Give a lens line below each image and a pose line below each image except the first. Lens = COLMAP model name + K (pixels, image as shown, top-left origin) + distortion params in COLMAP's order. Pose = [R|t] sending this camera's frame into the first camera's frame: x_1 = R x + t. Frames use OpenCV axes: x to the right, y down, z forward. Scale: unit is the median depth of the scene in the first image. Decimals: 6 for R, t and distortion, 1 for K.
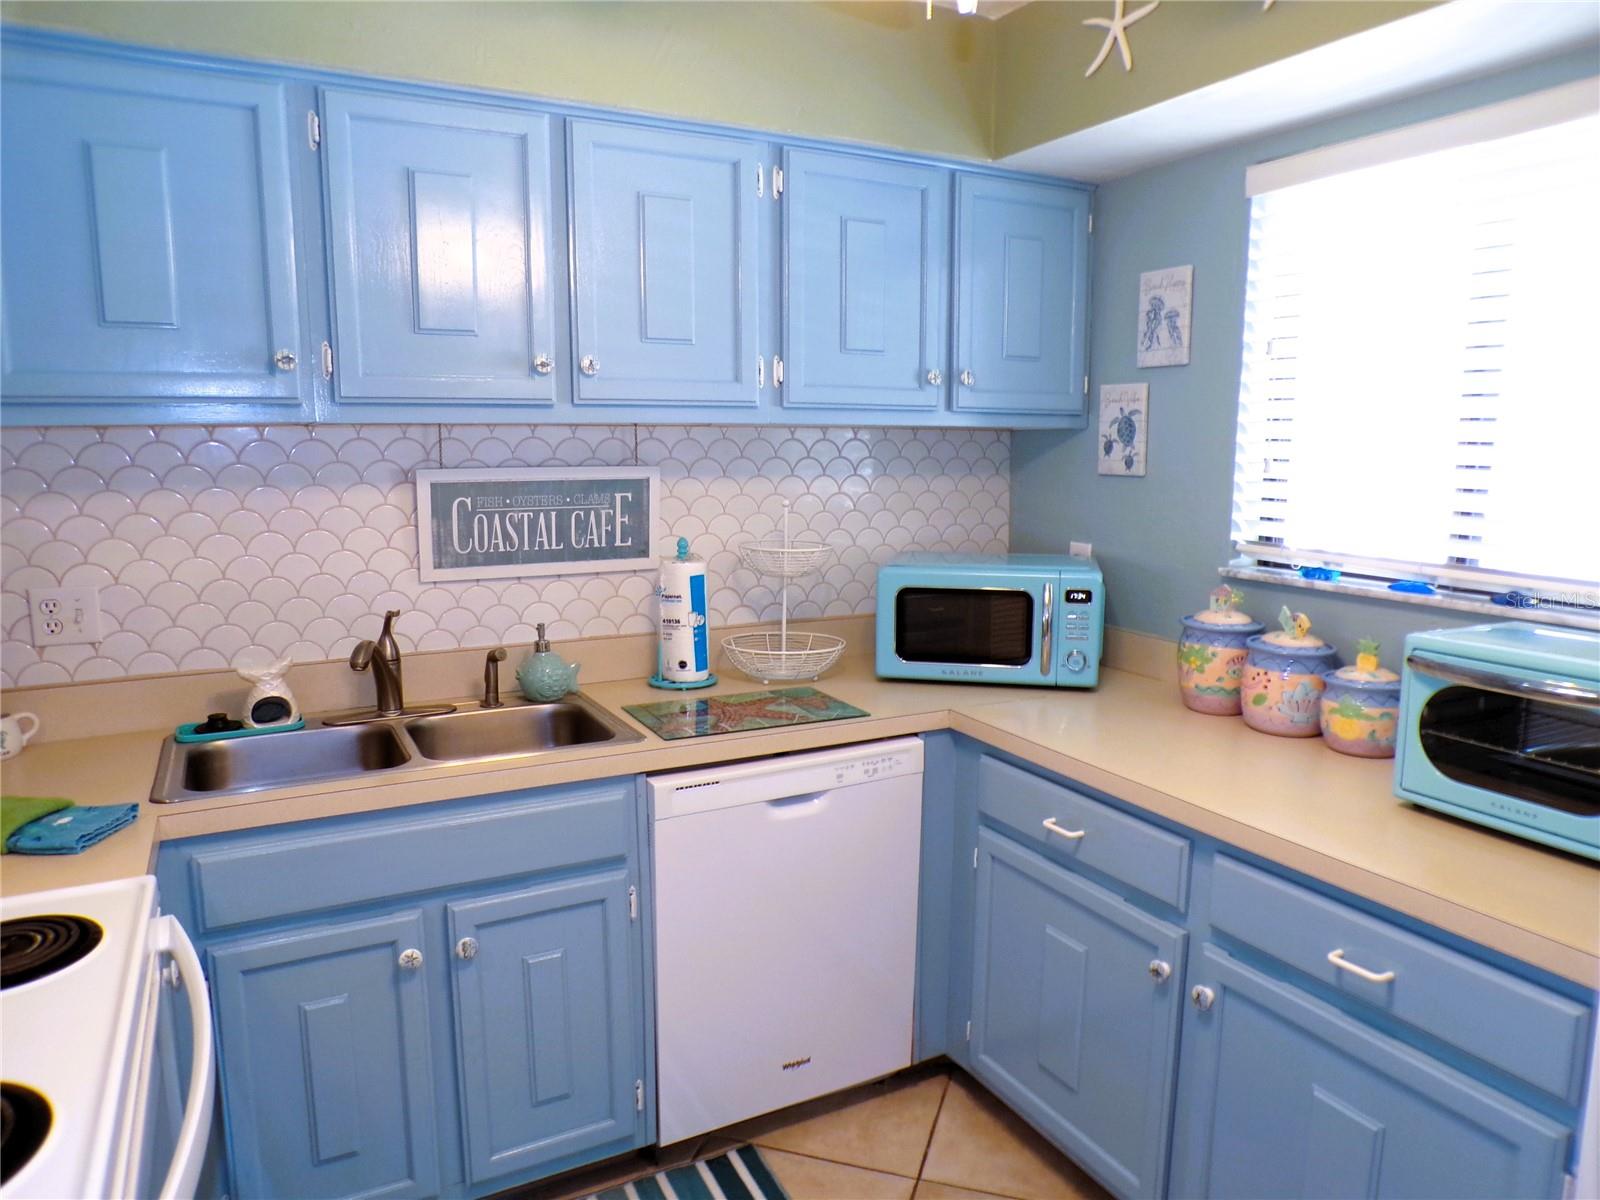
lens RADIAL K [[1080.3, 0, 802.2], [0, 1080.3, 604.0], [0, 0, 1]] dist [-0.033988, 0.005924]
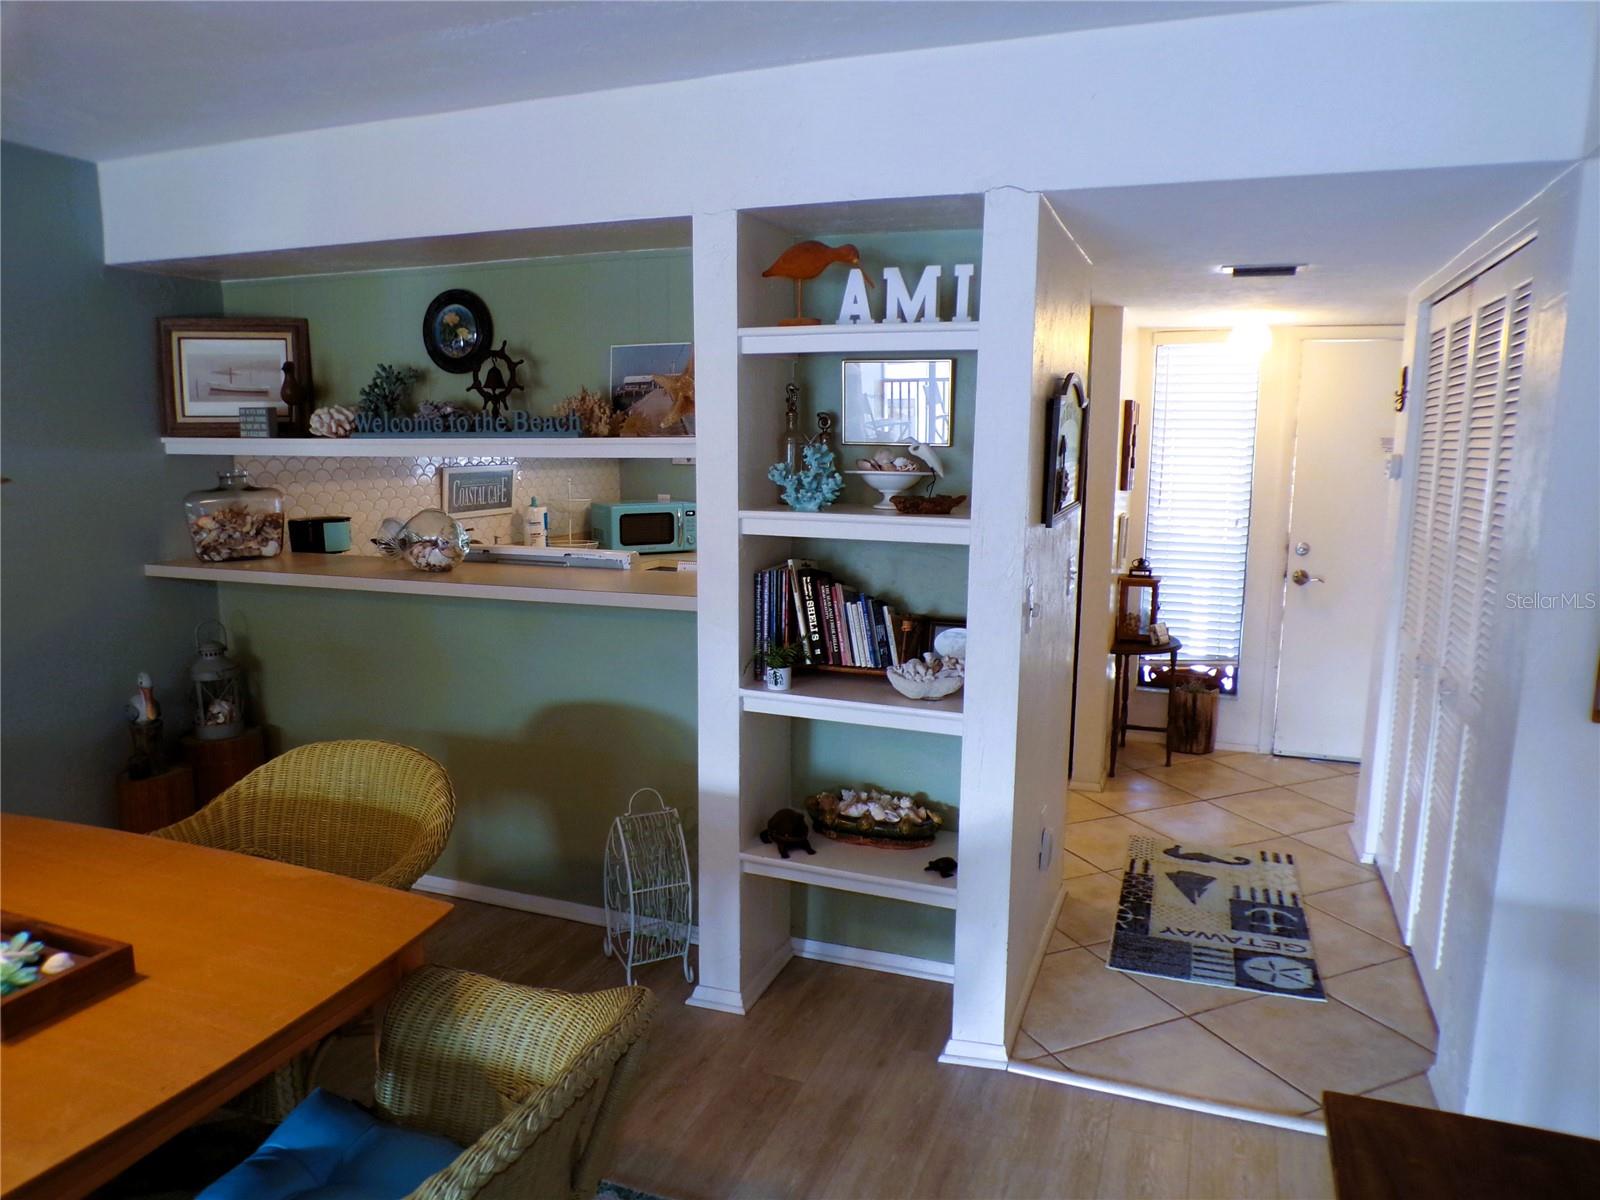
lens RADIAL K [[1088.3, 0, 800.0], [0, 1088.3, 600.0], [0, 0, 1]] dist [-0.041061, 0.026174]
pose [[0.754249, -0.097839, 0.649258, -1.292373], [0.094433, 0.994720, 0.040194, 0.123205], [-0.649762, 0.030995, 0.759505, -1.148005]]
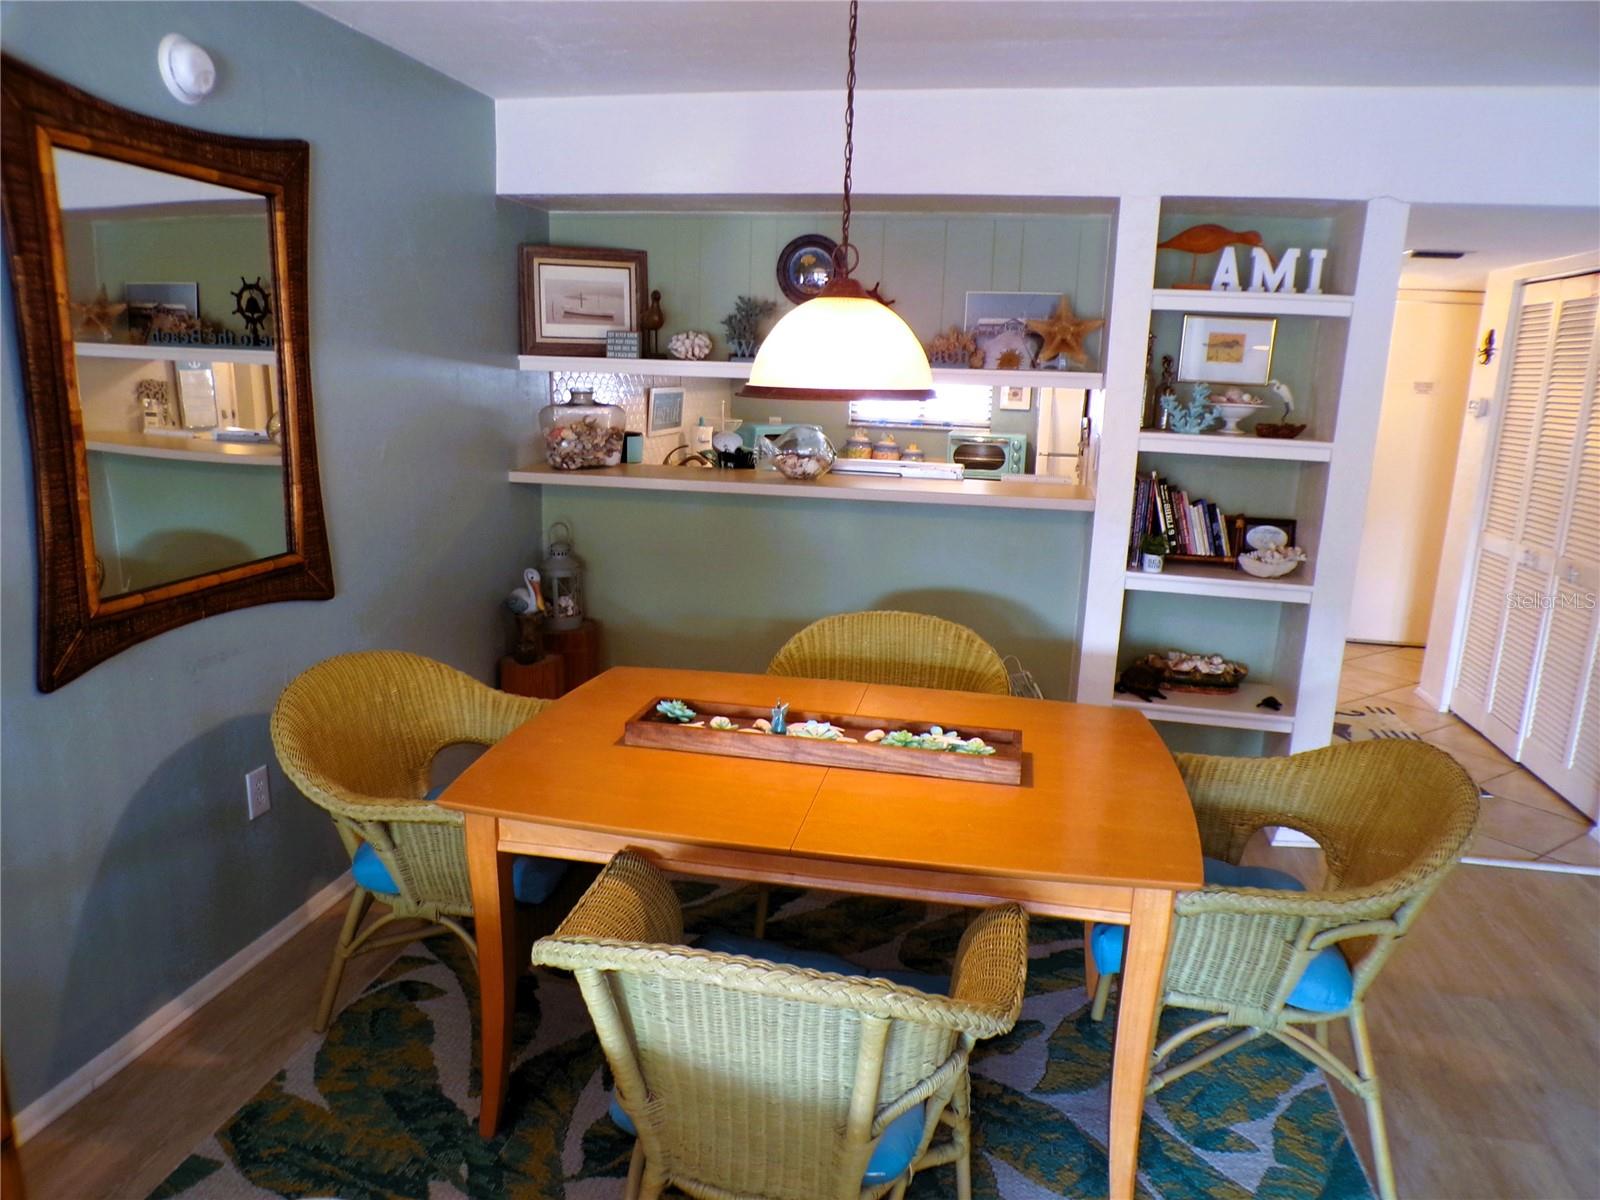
lens RADIAL K [[1090.2, 0, 803.7], [0, 1090.2, 598.8], [0, 0, 1]] dist [-0.043583, 0.017552]
pose [[0.625450, -0.146795, 0.766331, -2.094905], [0.083673, 0.989098, 0.121177, 0.072603], [-0.775765, -0.011669, 0.630915, -0.787731]]
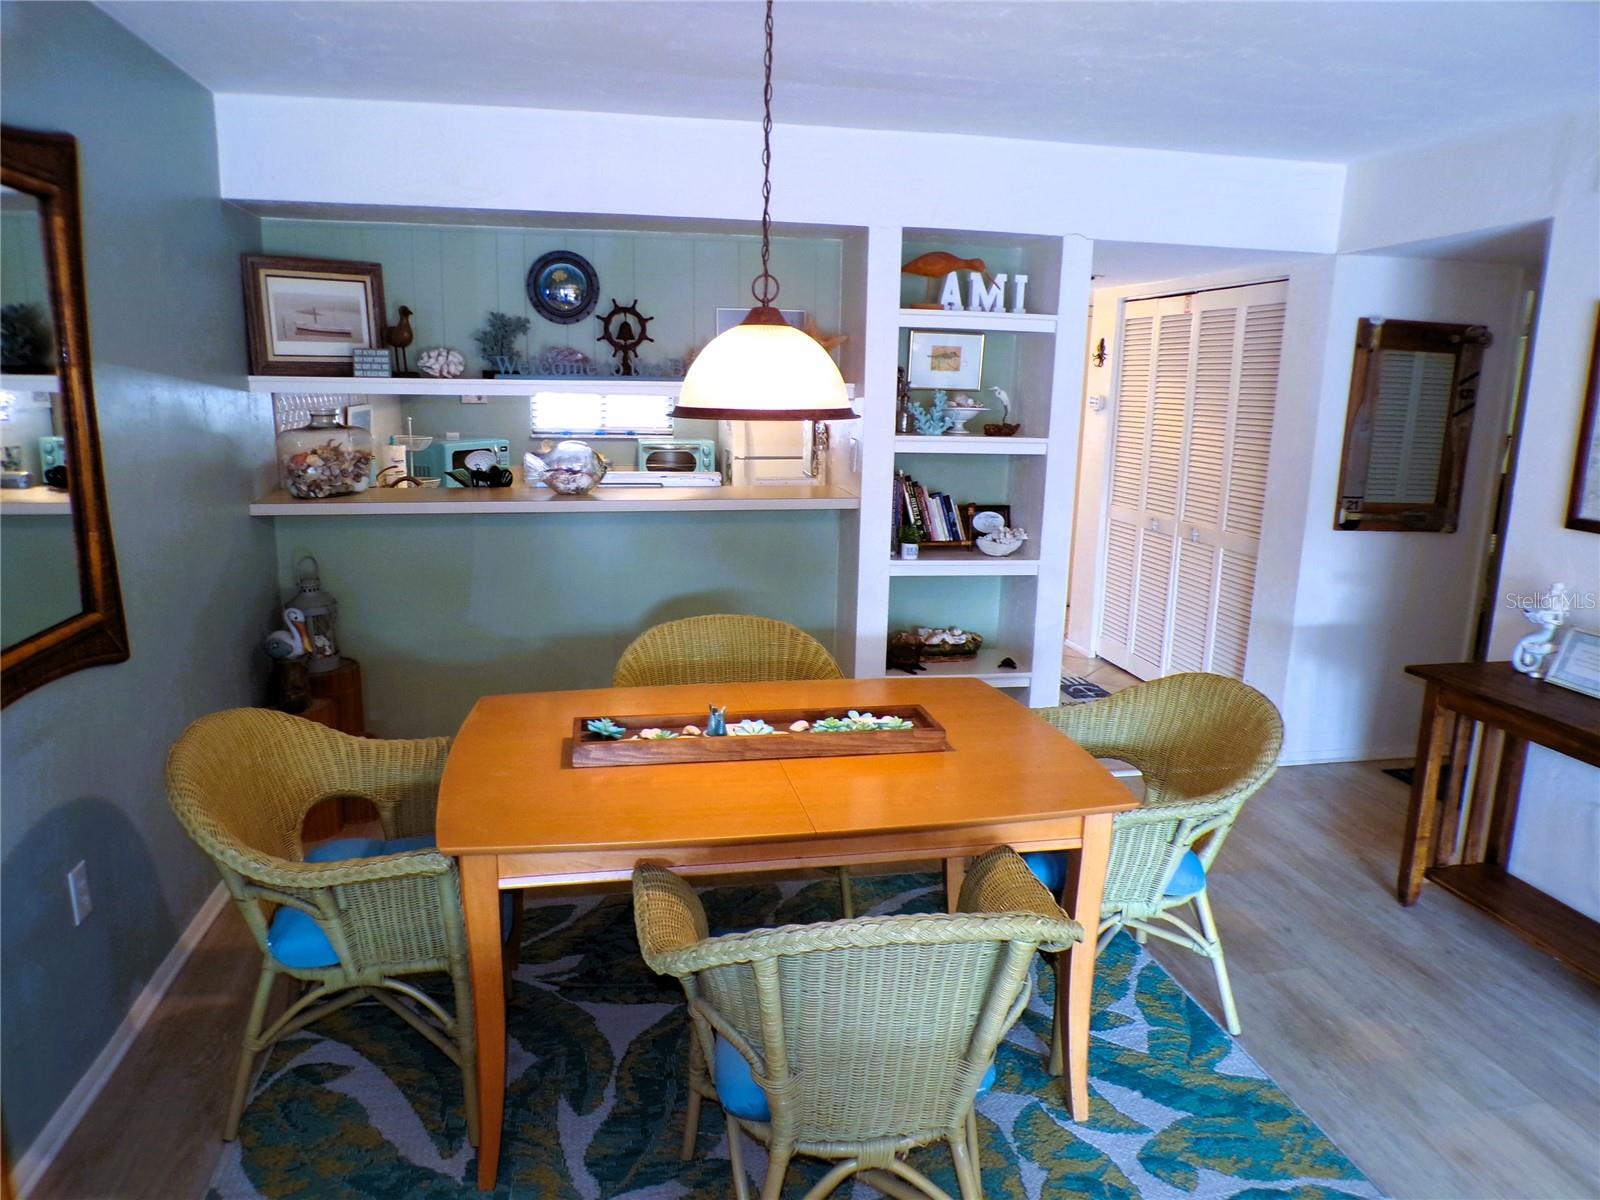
lens RADIAL K [[1088.3, 0, 800.0], [0, 1088.3, 600.0], [0, 0, 1]] dist [-0.041061, 0.026174]
pose [[0.283625, -0.188103, 0.940306, -2.310996], [0.123260, 0.979589, 0.158782, 0.026380], [-0.950981, 0.070868, 0.301021, -0.533379]]
